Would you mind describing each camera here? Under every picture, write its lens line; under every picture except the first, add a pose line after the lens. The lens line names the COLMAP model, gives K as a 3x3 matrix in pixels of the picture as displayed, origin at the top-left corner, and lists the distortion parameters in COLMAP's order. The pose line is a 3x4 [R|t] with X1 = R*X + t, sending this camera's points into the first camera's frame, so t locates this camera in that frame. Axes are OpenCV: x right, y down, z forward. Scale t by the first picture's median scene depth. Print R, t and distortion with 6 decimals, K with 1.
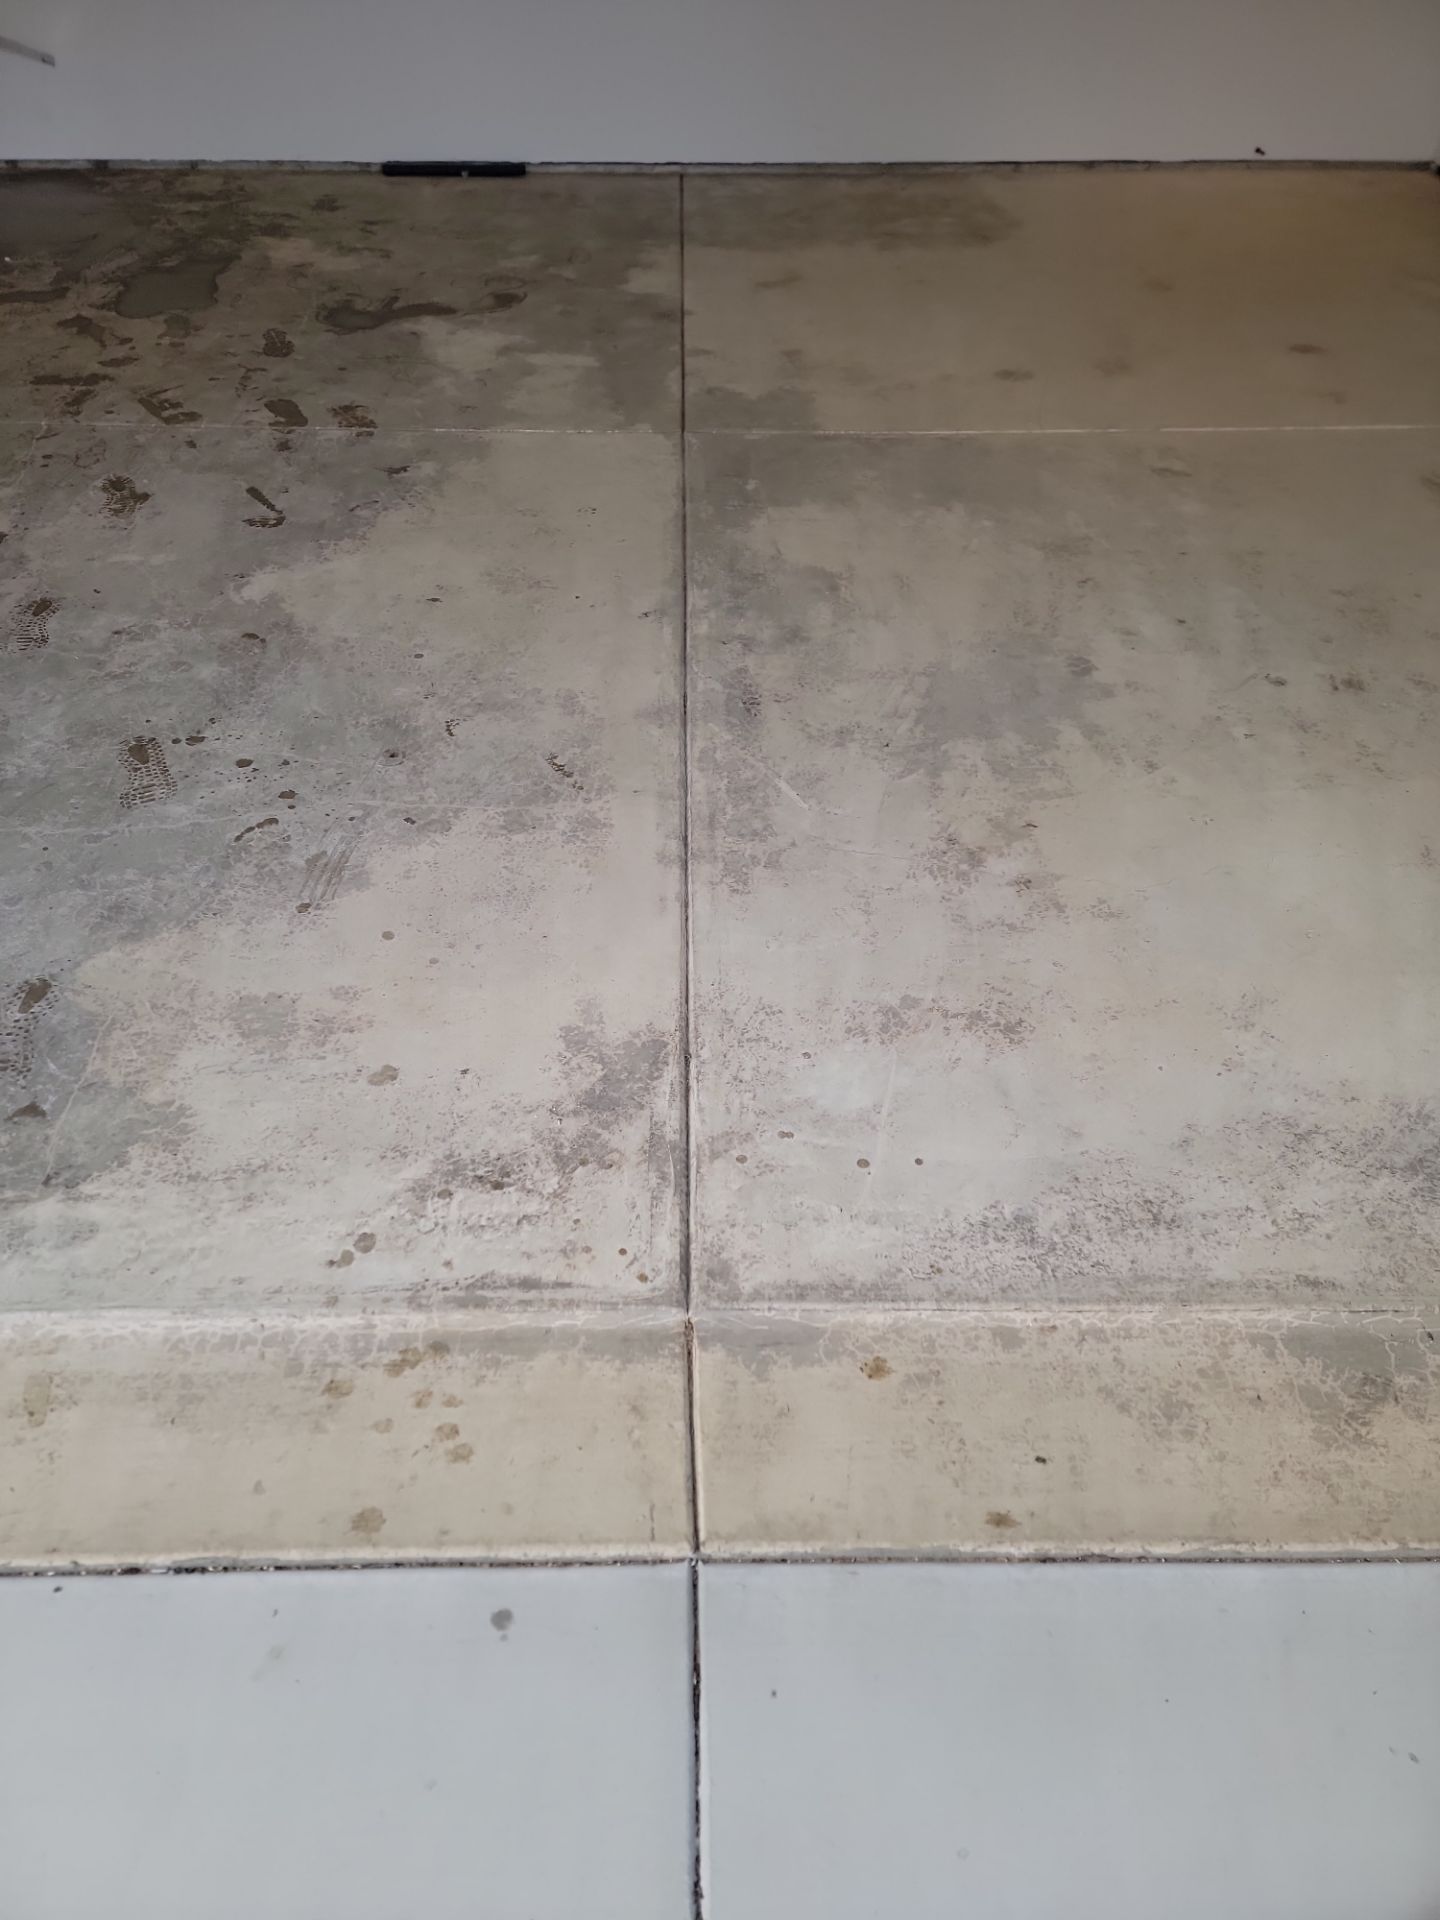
lens RADIAL K [[1401.5, 0, 706.2], [0, 1401.5, 977.1], [0, 0, 1]] dist [0.085701, -0.069574]
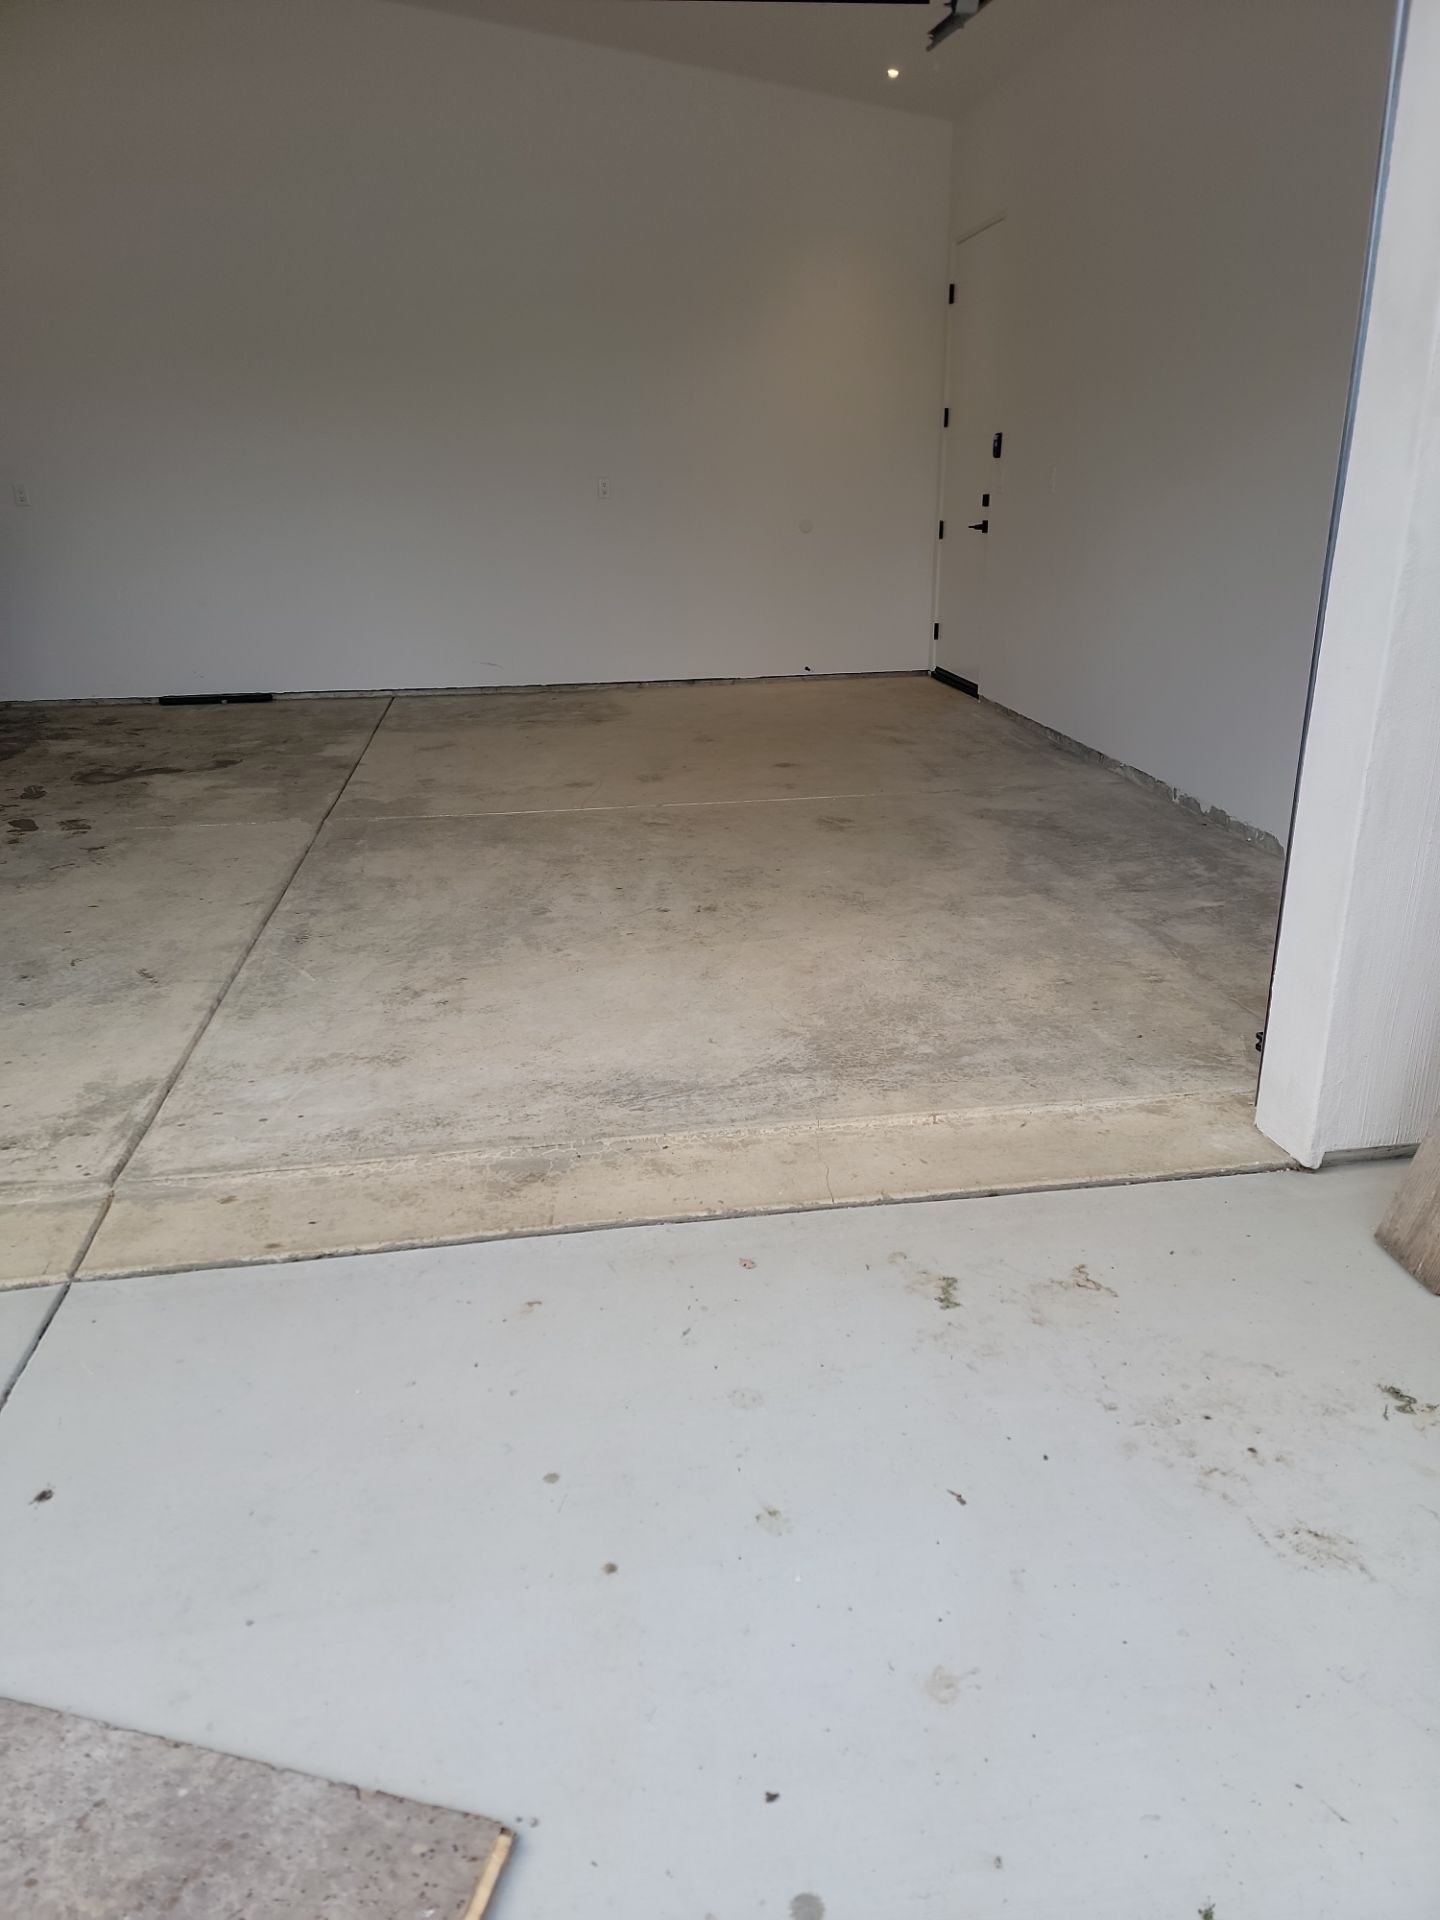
lens RADIAL K [[1351.7, 0, 737.4], [0, 1351.7, 999.8], [0, 0, 1]] dist [0.089376, -0.067629]
pose [[0.990788, -0.066576, 0.117929, 0.327842], [0.101589, 0.941222, -0.322149, 0.388474], [-0.089551, 0.331162, 0.939315, -0.366289]]
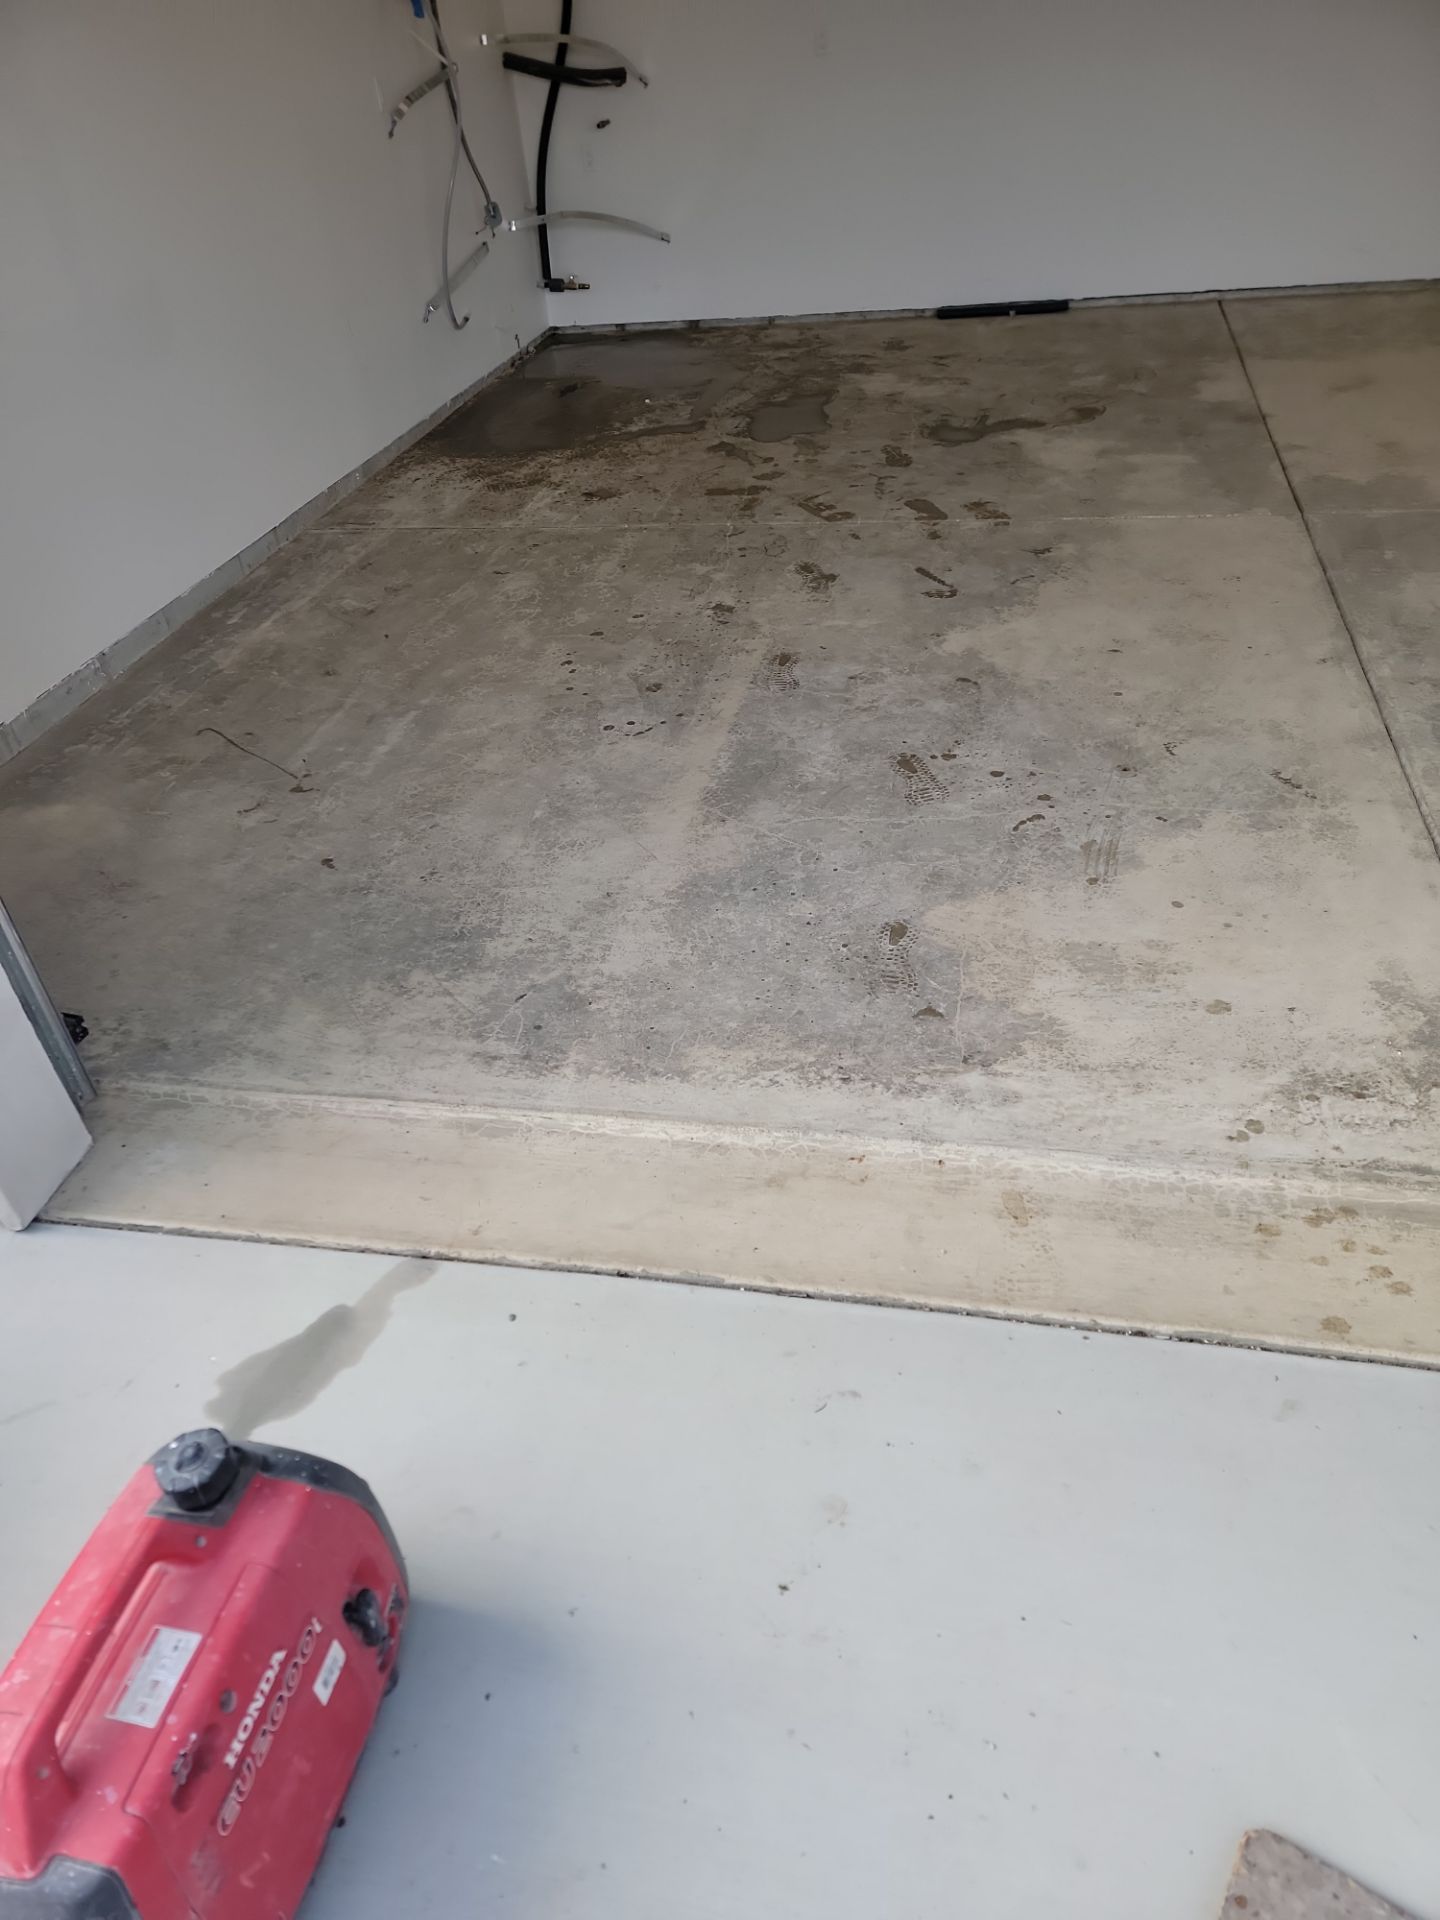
lens RADIAL K [[1351.7, 0, 694.5], [0, 1351.7, 1018.9], [0, 0, 1]] dist [0.089376, -0.067629]
pose [[0.971091, 0.069136, -0.228478, -0.300591], [-0.080957, 0.995800, -0.042768, 0.125784], [0.224562, 0.060028, 0.972609, -0.162742]]
